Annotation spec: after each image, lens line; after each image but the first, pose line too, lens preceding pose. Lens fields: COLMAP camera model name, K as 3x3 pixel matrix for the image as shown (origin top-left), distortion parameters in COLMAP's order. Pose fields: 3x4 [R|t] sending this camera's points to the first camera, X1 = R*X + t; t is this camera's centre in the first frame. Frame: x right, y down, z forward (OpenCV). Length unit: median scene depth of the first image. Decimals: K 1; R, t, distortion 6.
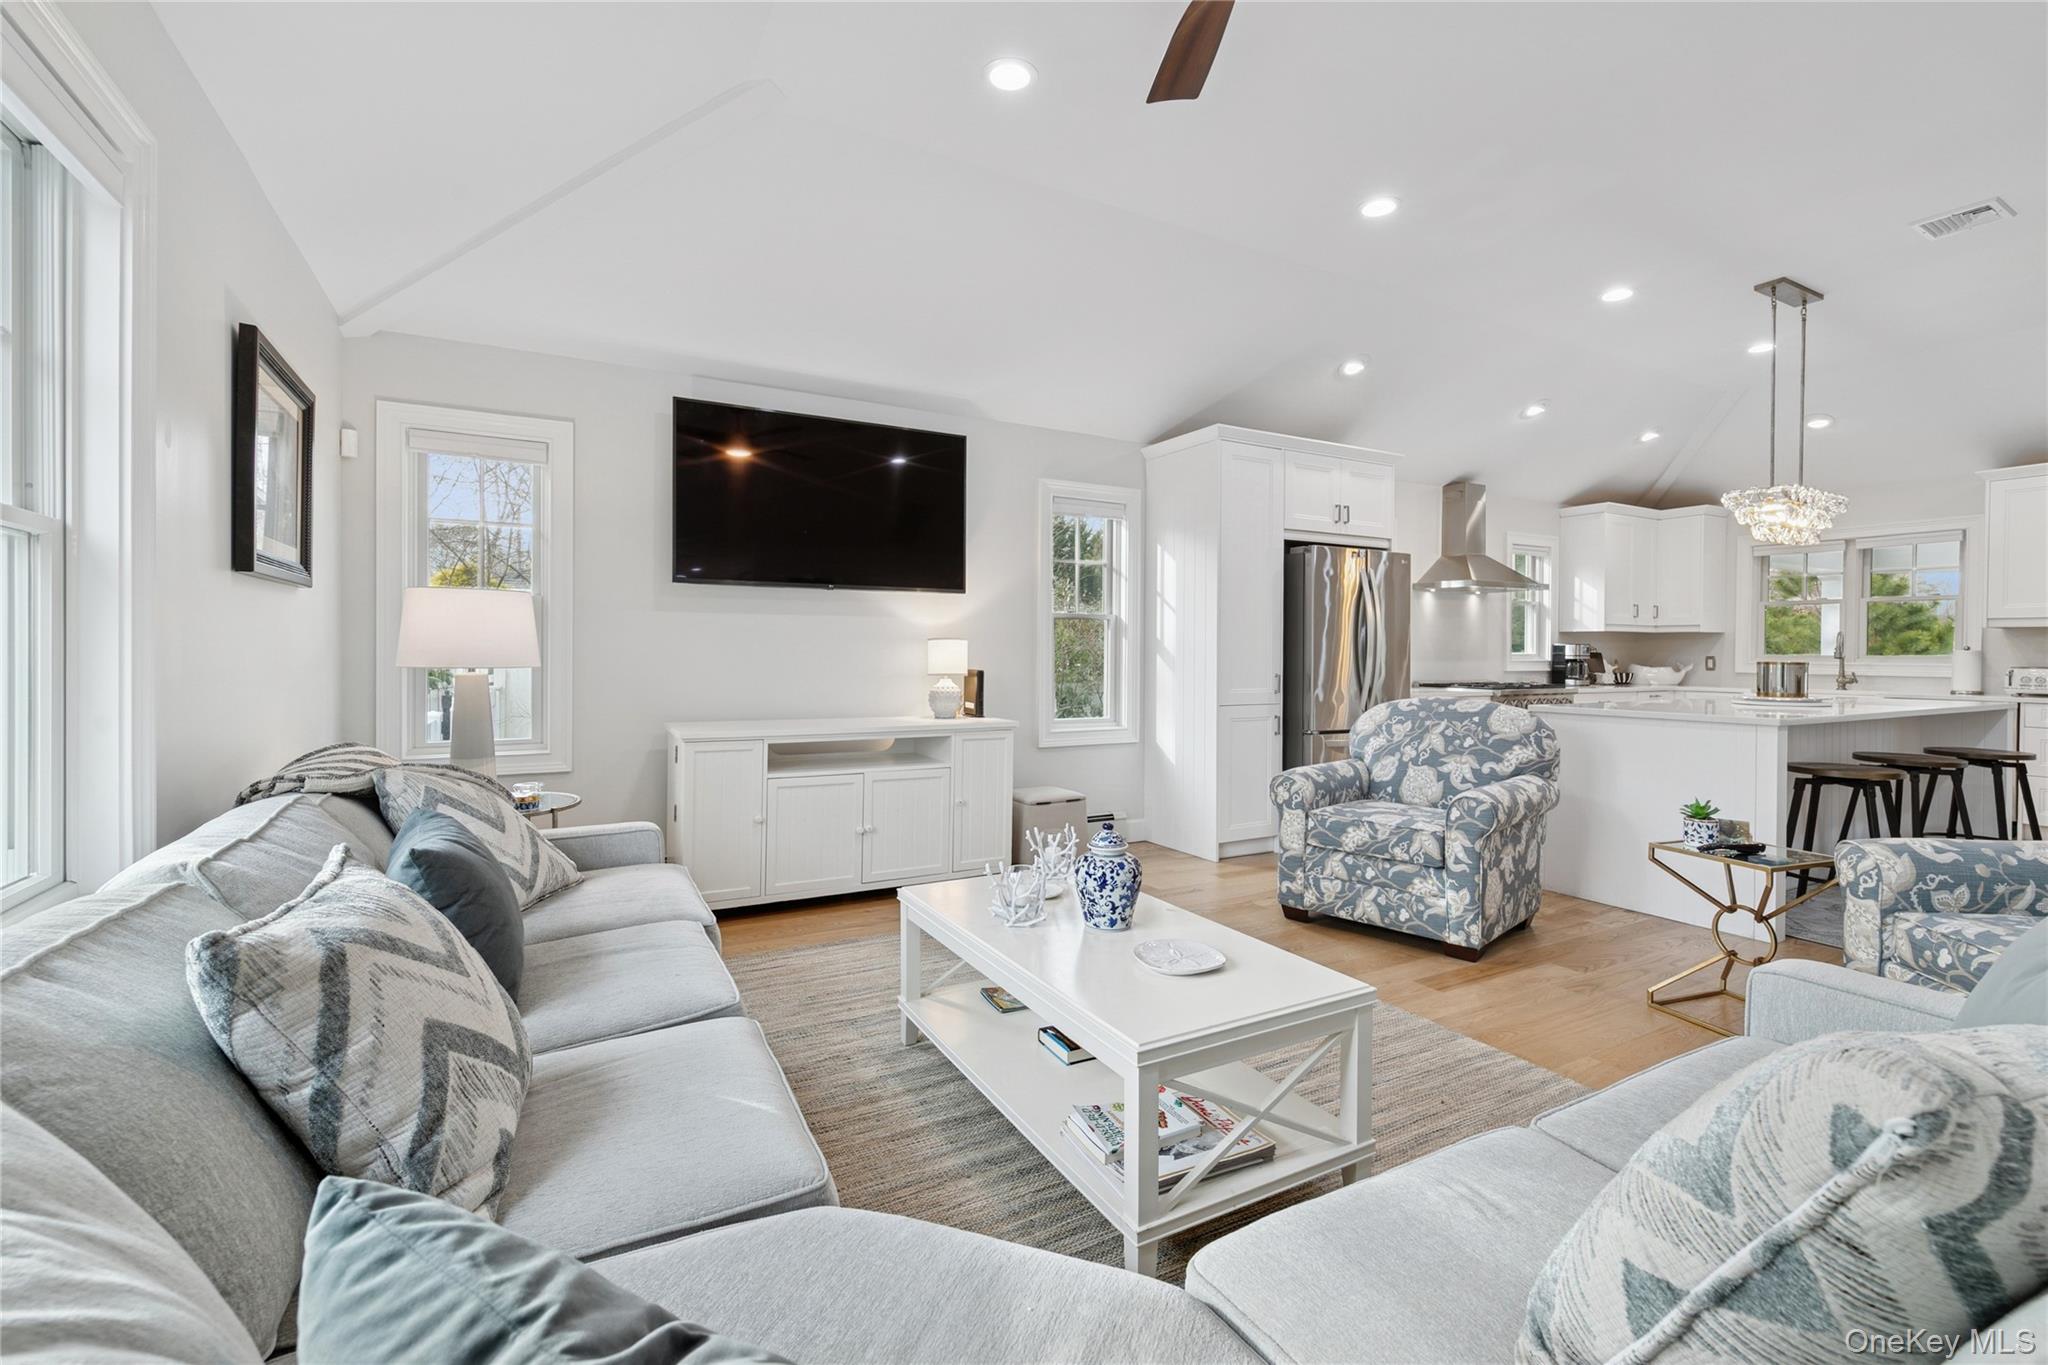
lens RADIAL K [[901.5, 0, 1034.5], [0, 901.5, 654.8], [0, 0, 1]] dist [-0.000107, -0.000003]
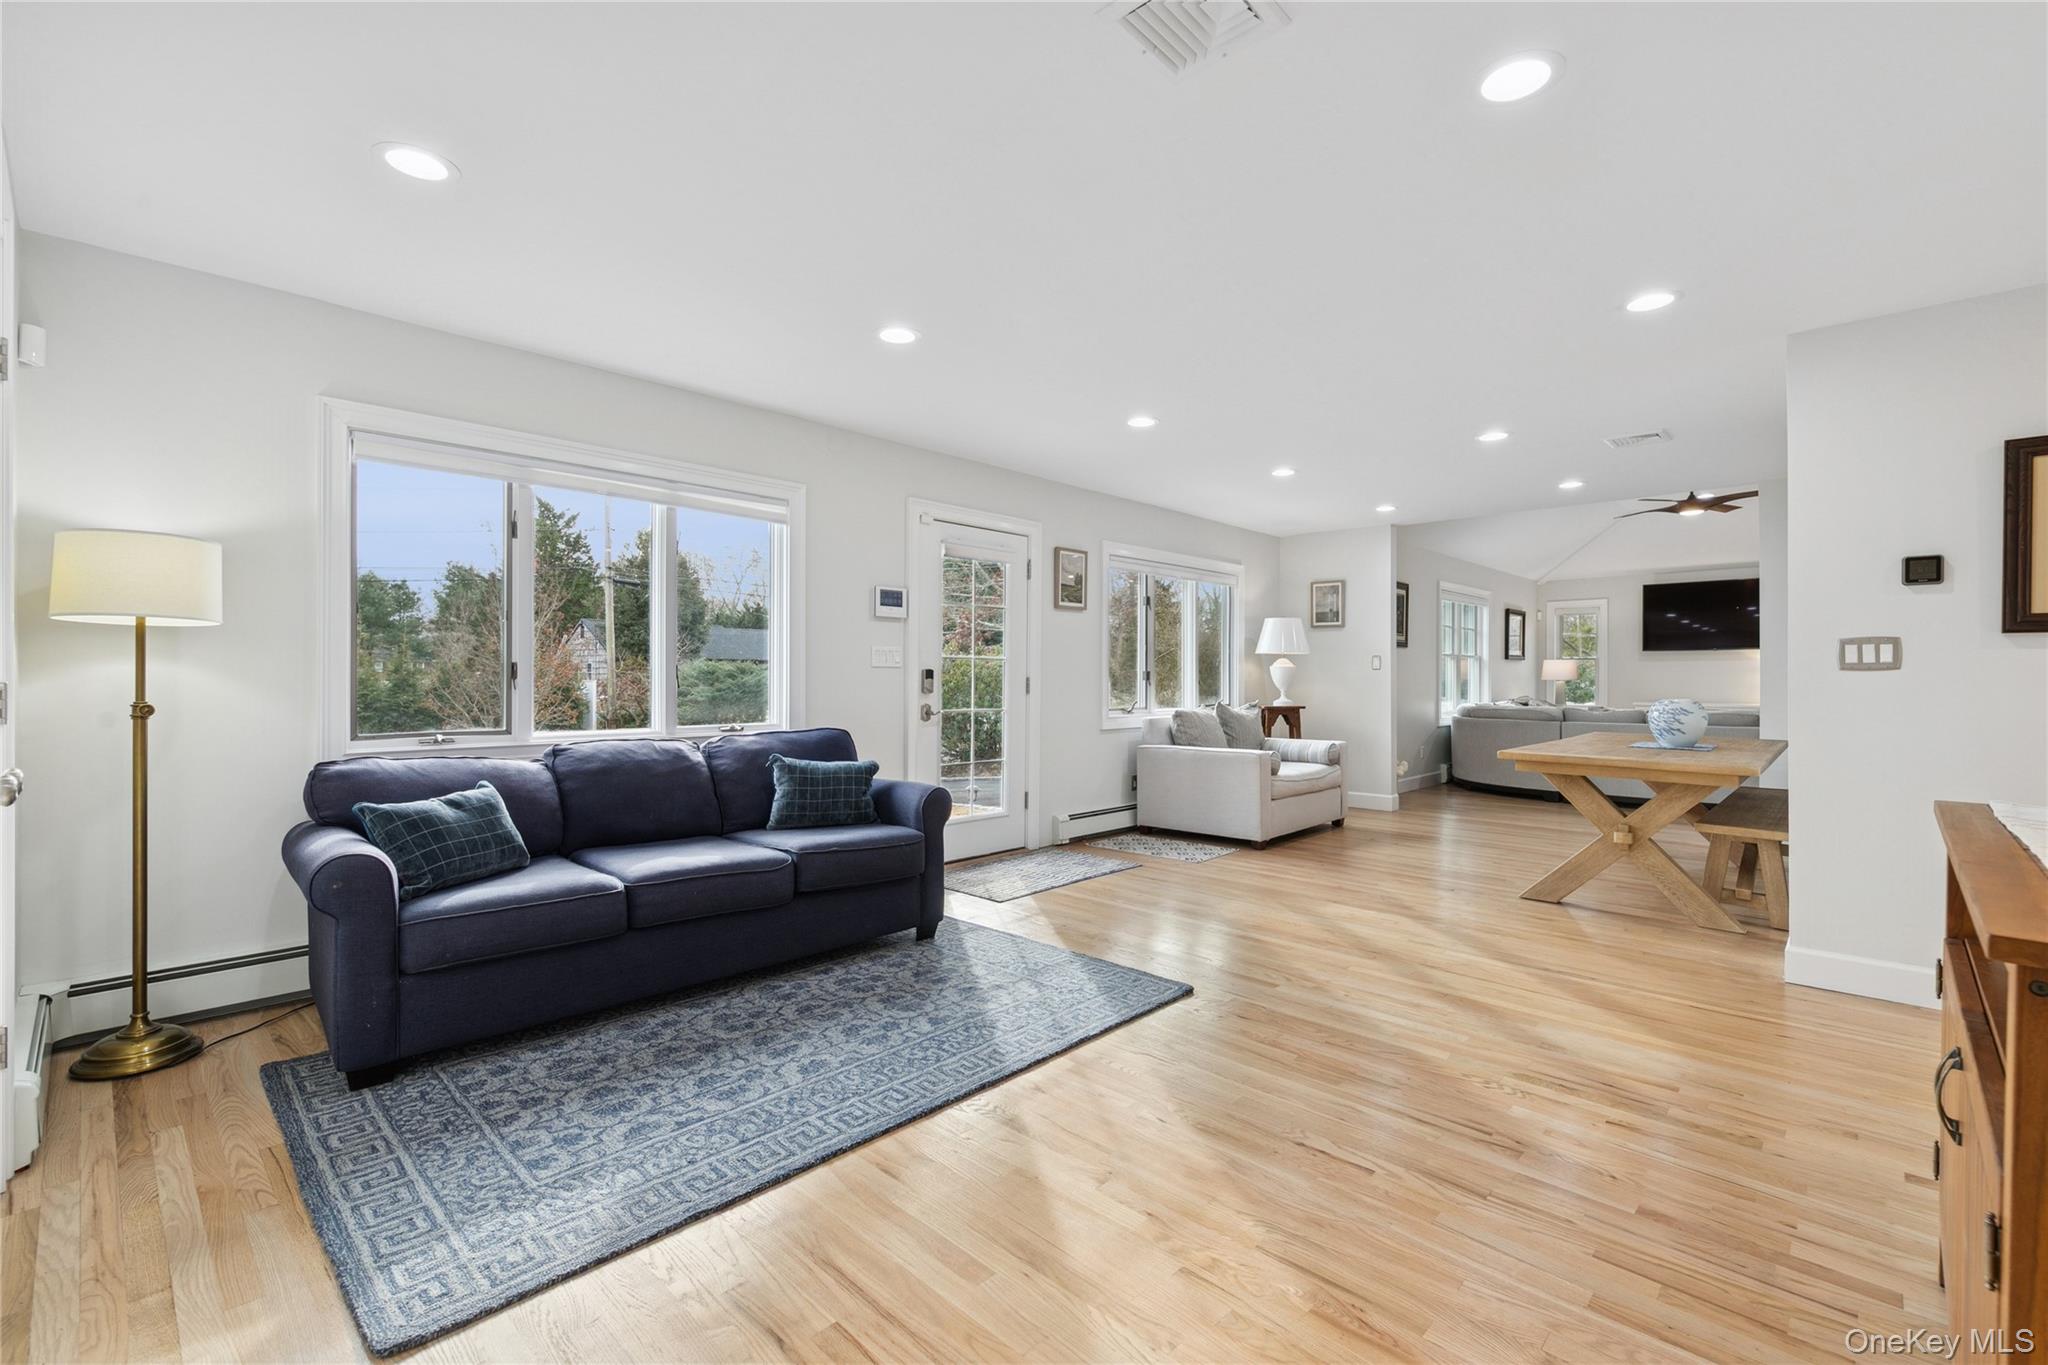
lens RADIAL K [[896.3, 0, 1027.5], [0, 896.3, 664.8], [0, 0, 1]] dist [0.000804, -0.000203]
pose [[0.297012, -0.018267, -0.954699, 1.148478], [-0.002612, 0.999798, -0.019943, 0.015644], [0.954870, 0.008416, 0.296904, -1.123698]]
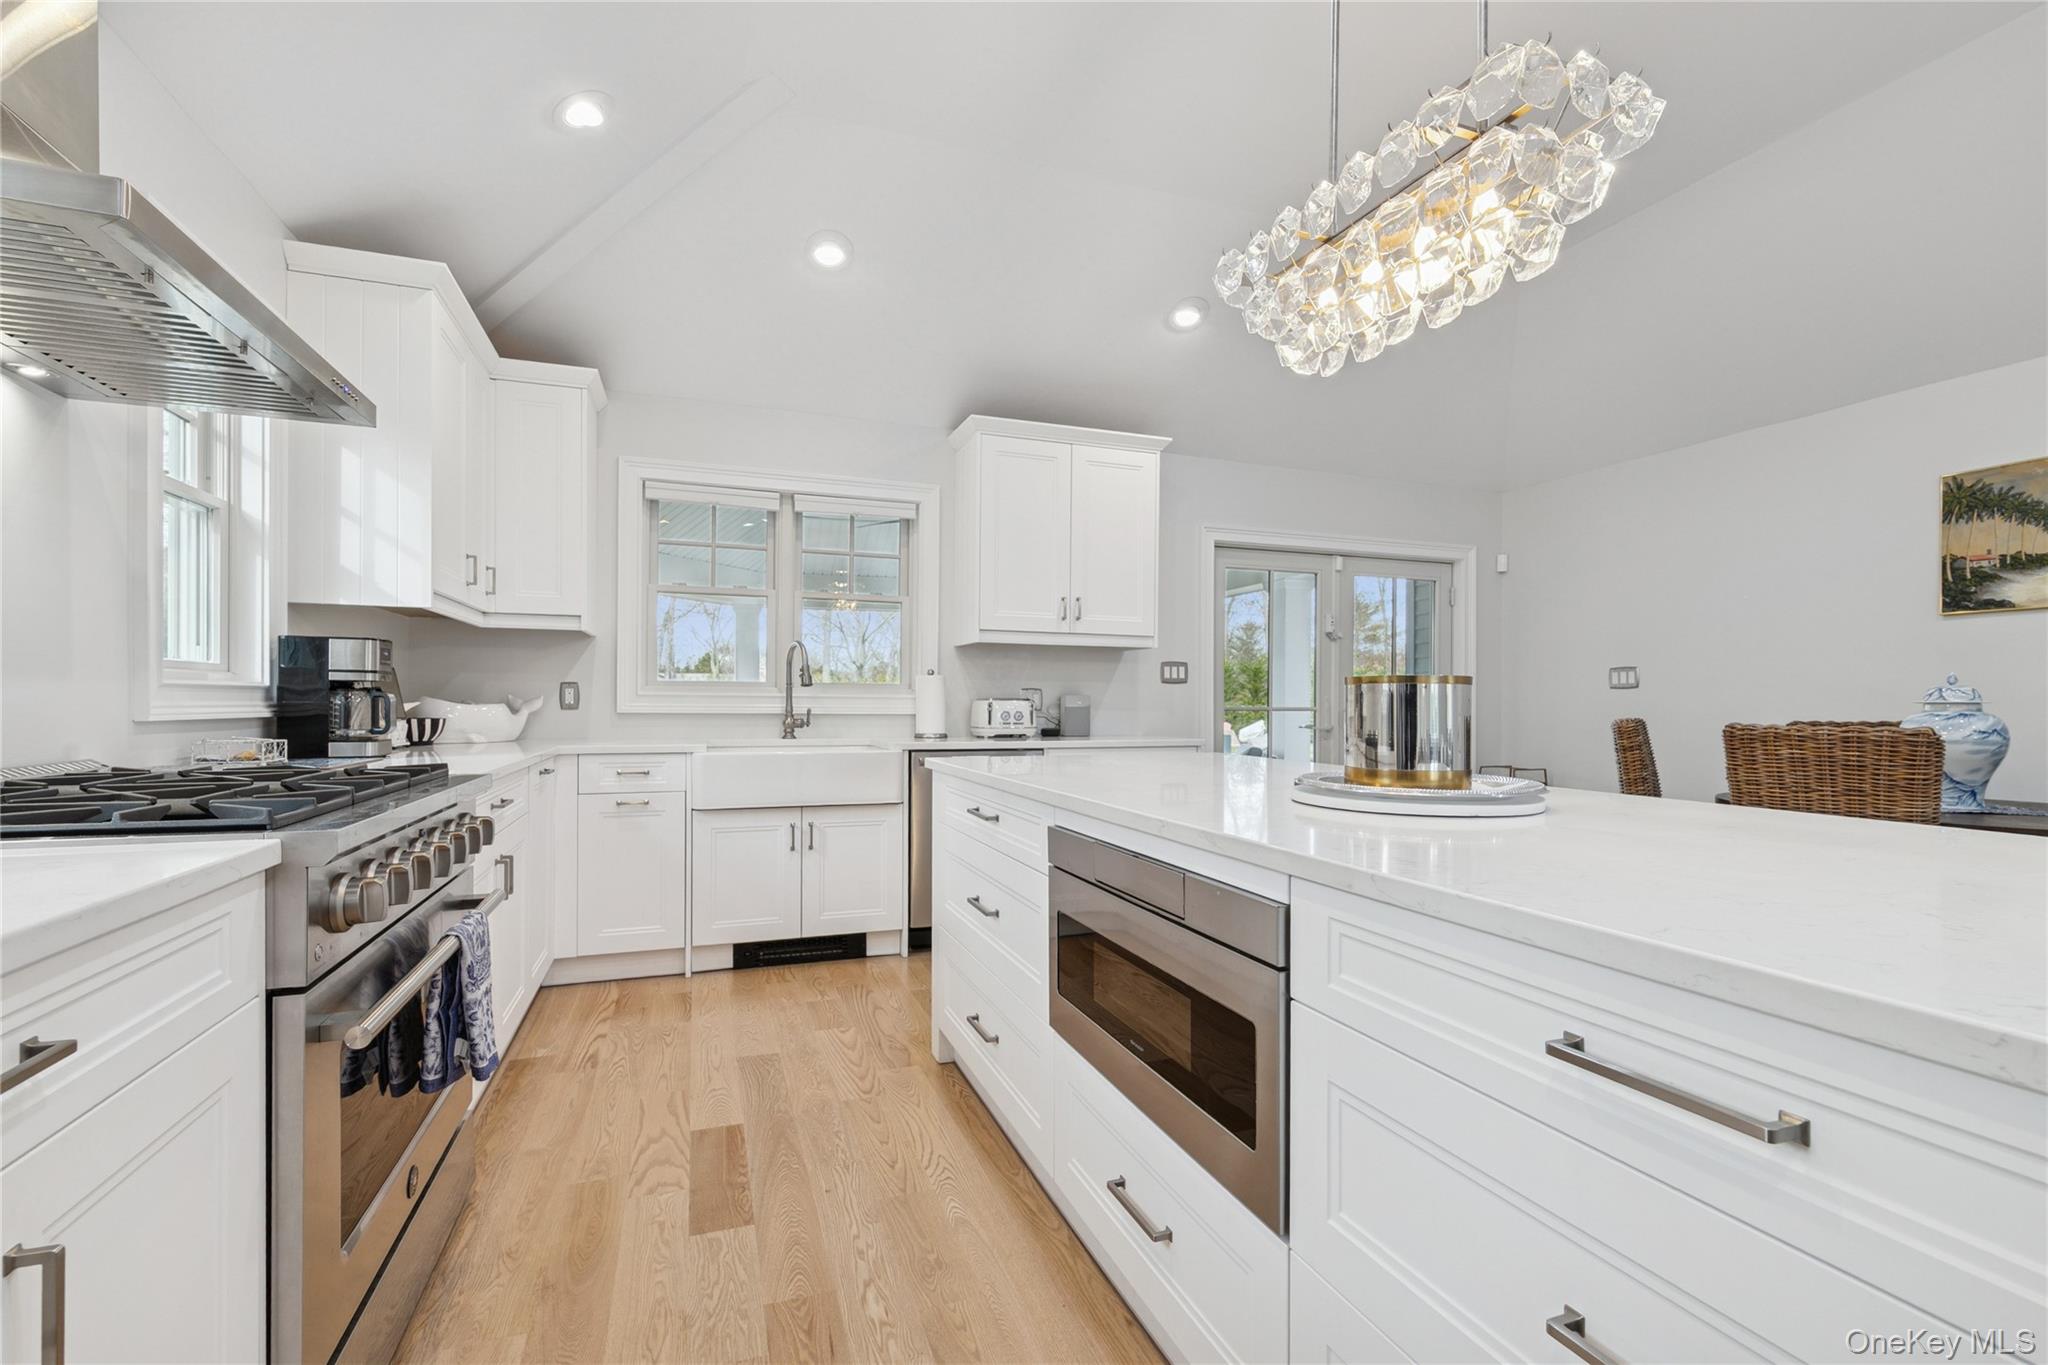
lens RADIAL K [[904.7, 0, 1017.0], [0, 904.7, 711.0], [0, 0, 1]] dist [0.000702, -0.000002]
pose [[0.166388, -0.013896, 0.985962, 0.369817], [-0.004855, 0.999877, 0.014911, 0.012008], [-0.986048, -0.007268, 0.166300, 0.855614]]
